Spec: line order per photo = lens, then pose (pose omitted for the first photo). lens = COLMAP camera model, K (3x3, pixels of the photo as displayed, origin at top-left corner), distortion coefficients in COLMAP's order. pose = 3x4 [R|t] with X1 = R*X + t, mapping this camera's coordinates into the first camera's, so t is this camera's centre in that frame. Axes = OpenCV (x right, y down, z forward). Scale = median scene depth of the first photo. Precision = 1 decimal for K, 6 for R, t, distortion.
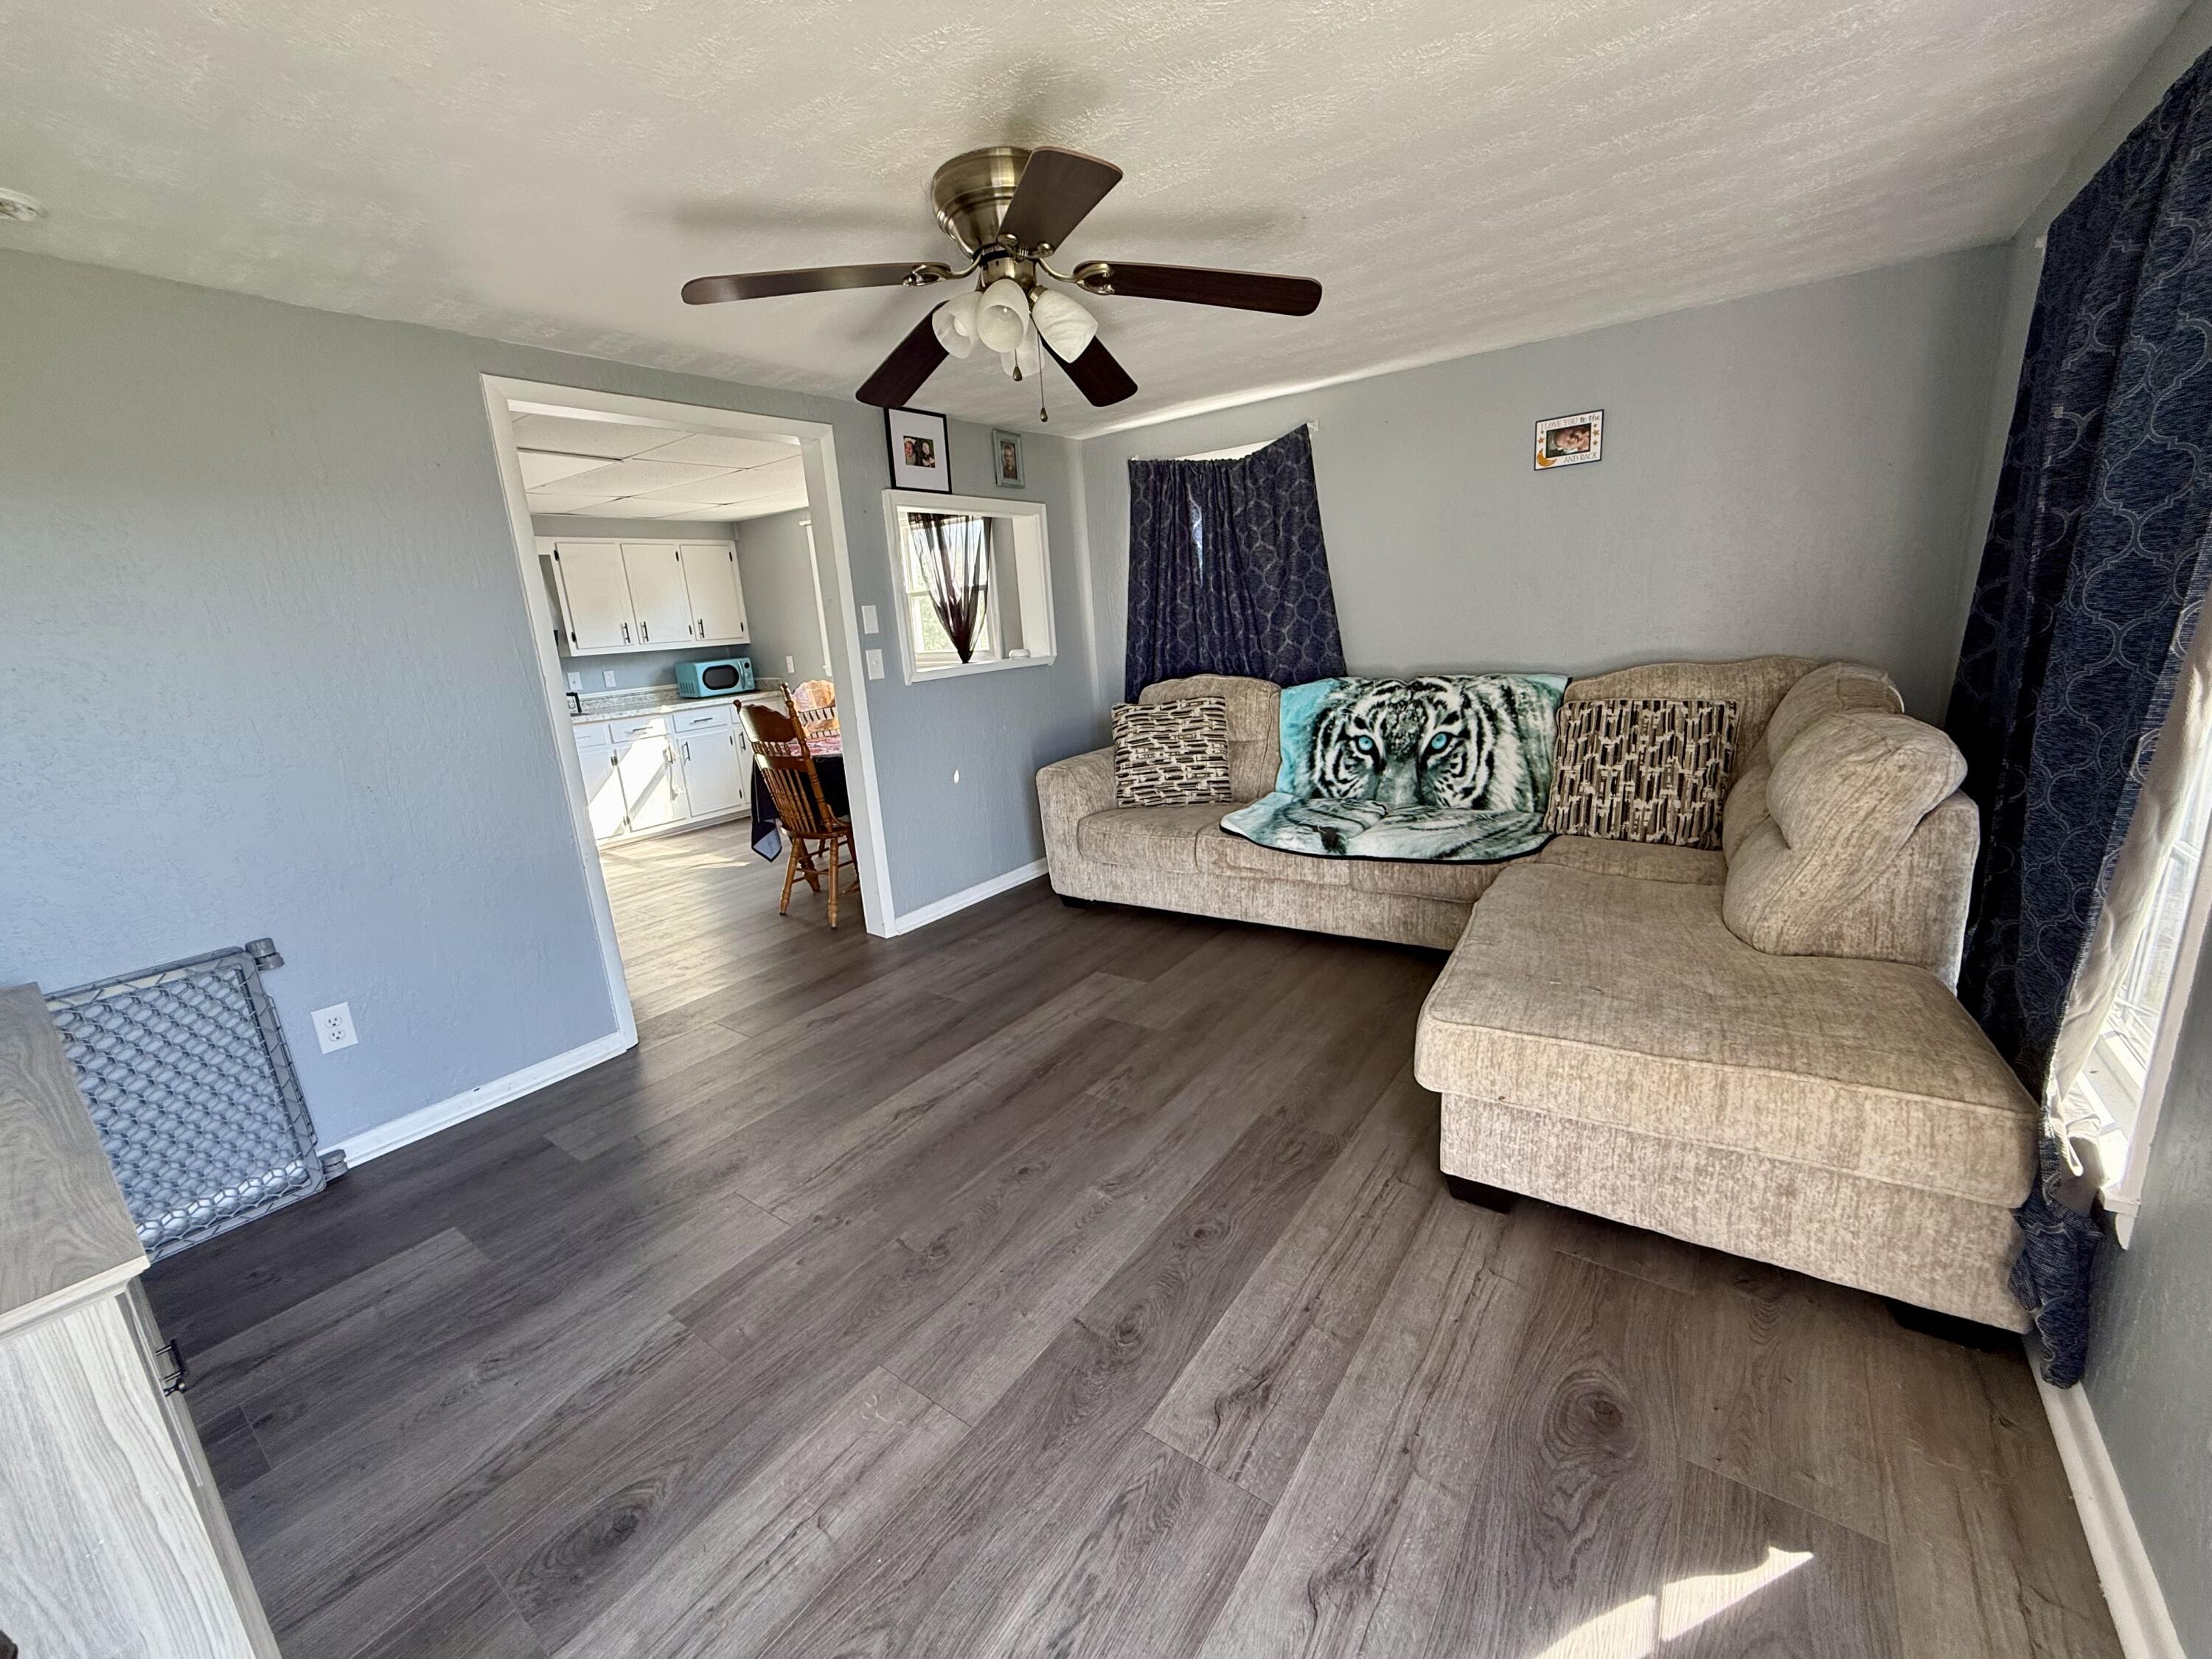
lens RADIAL K [[882.3, 0, 1096.4], [0, 882.3, 829.2], [0, 0, 1]] dist [0.000635, -0.000948]
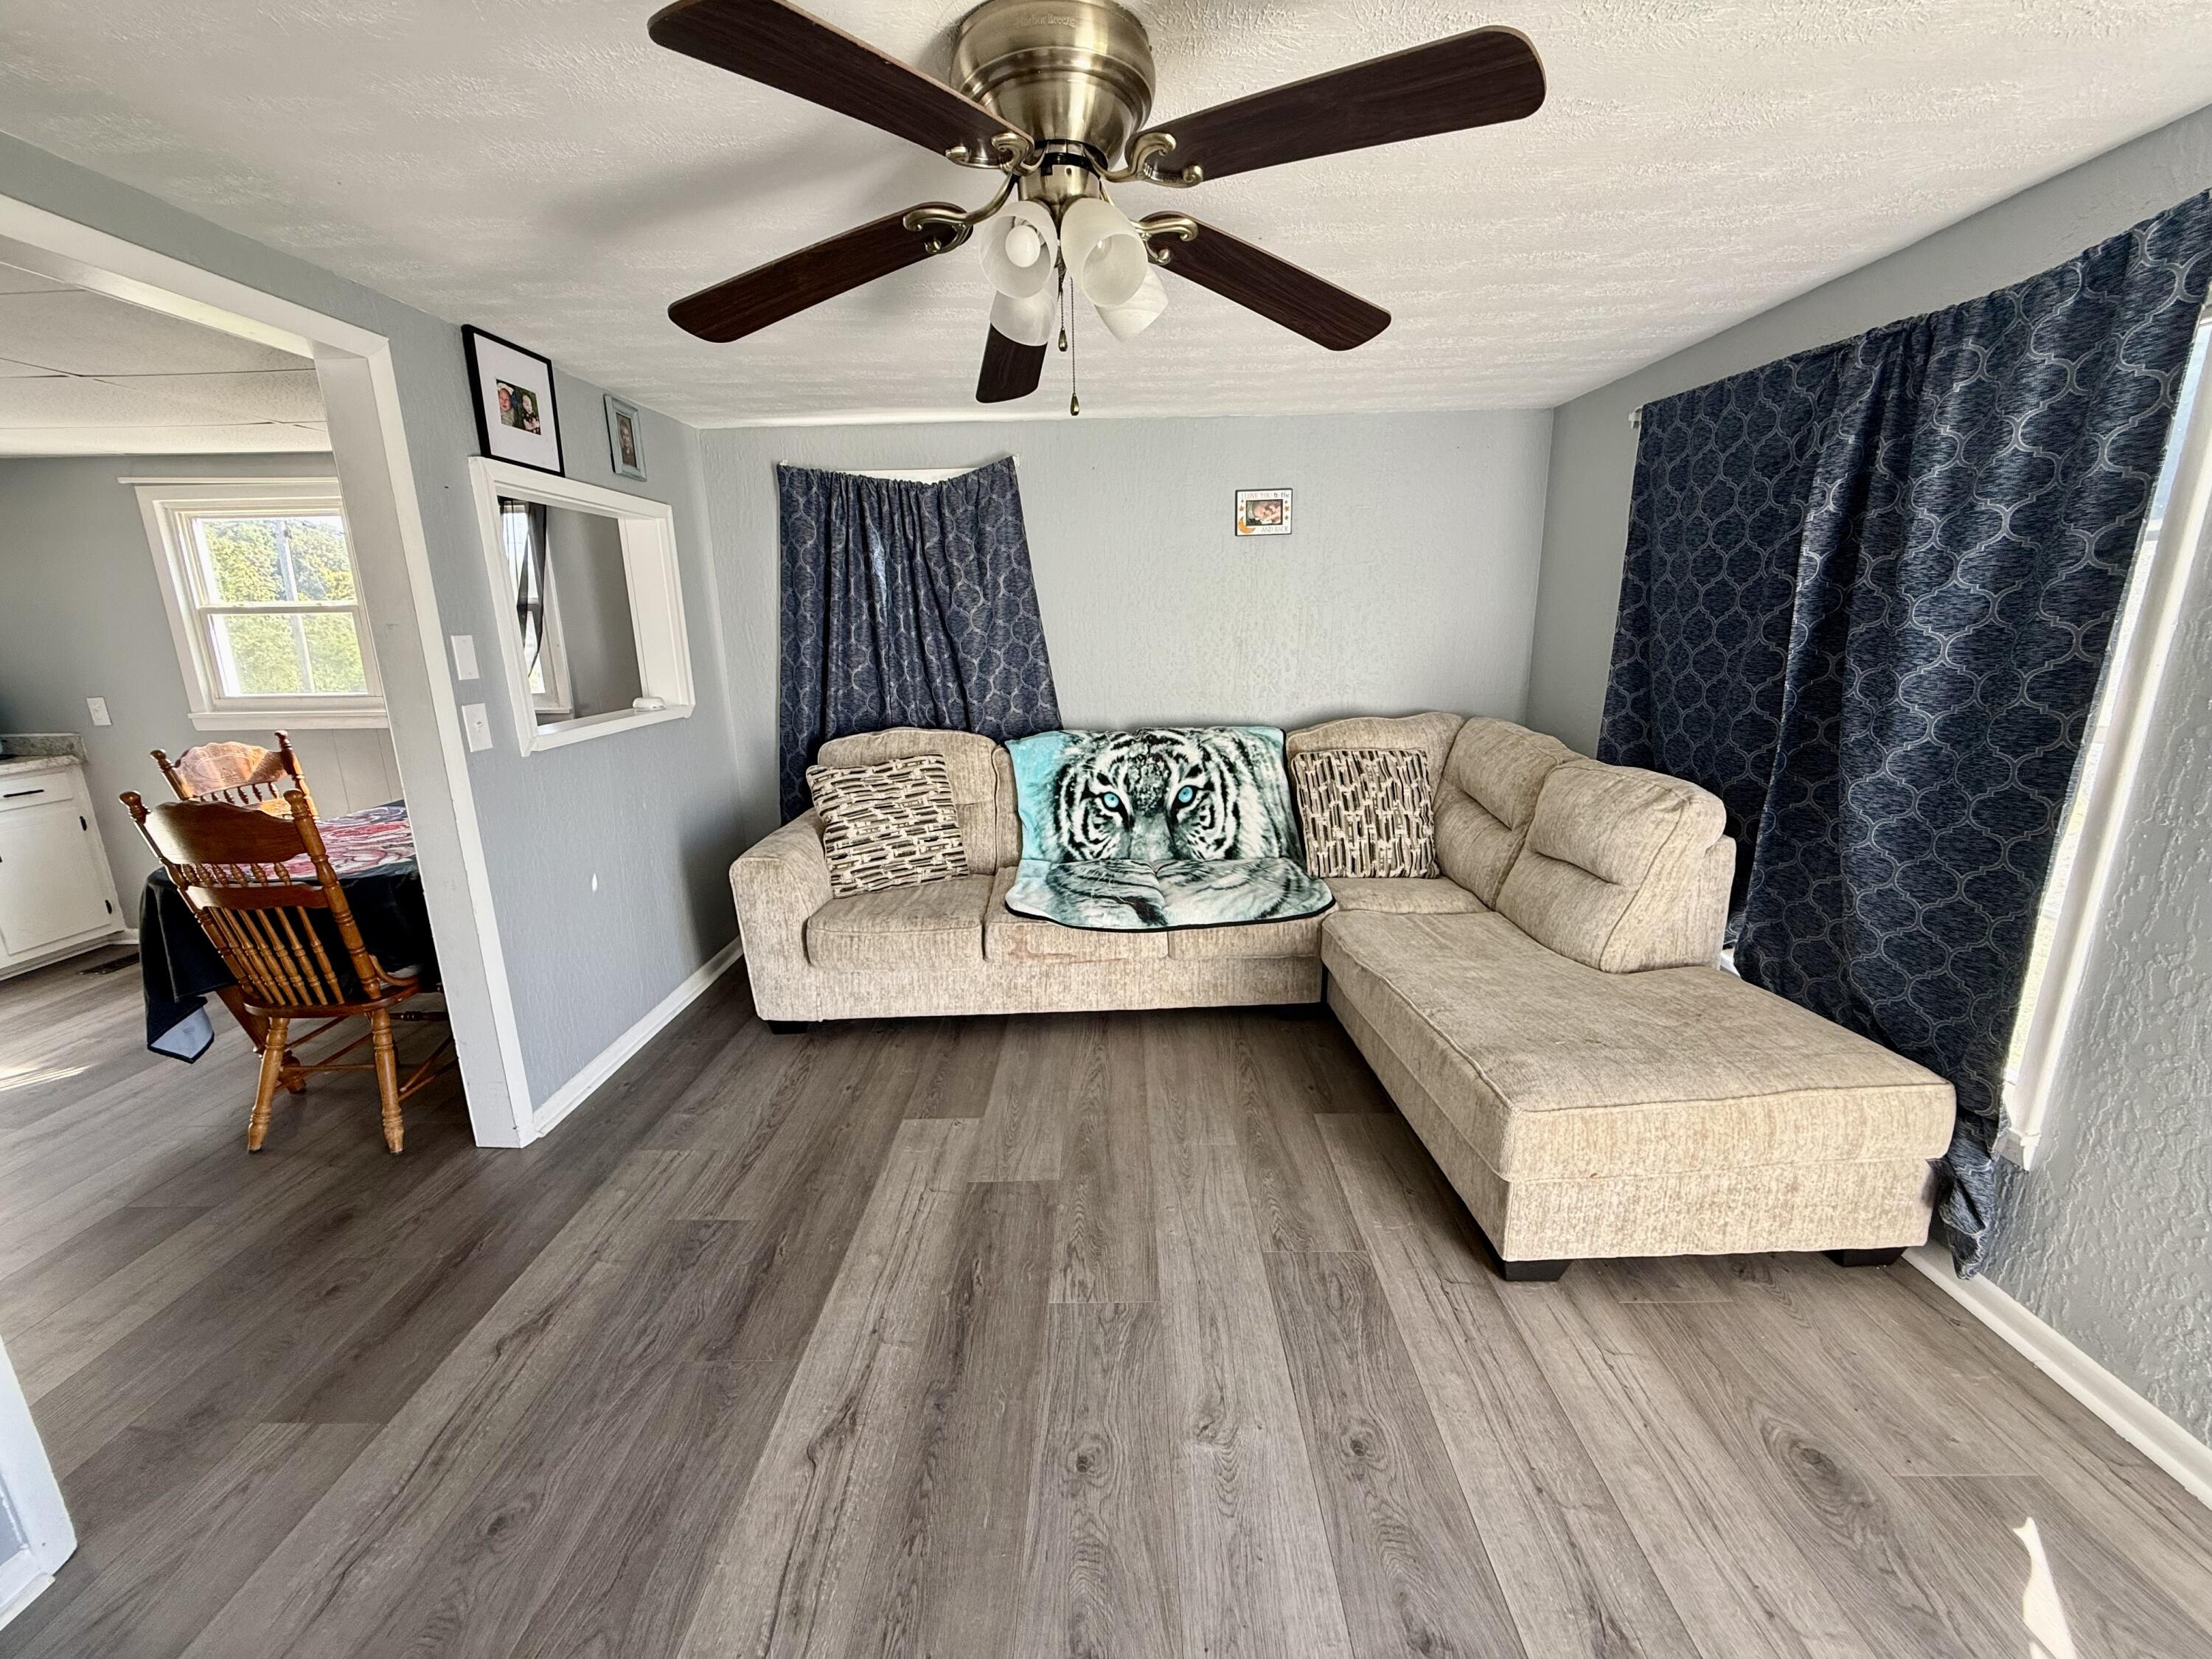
lens RADIAL K [[882.3, 0, 1107.5], [0, 882.3, 829.0], [0, 0, 1]] dist [0.000635, -0.000948]
pose [[0.813910, -0.084472, 0.574818, -0.273918], [0.102703, 0.994712, 0.000755, -0.073779], [-0.571842, 0.058421, 0.818281, 0.243900]]
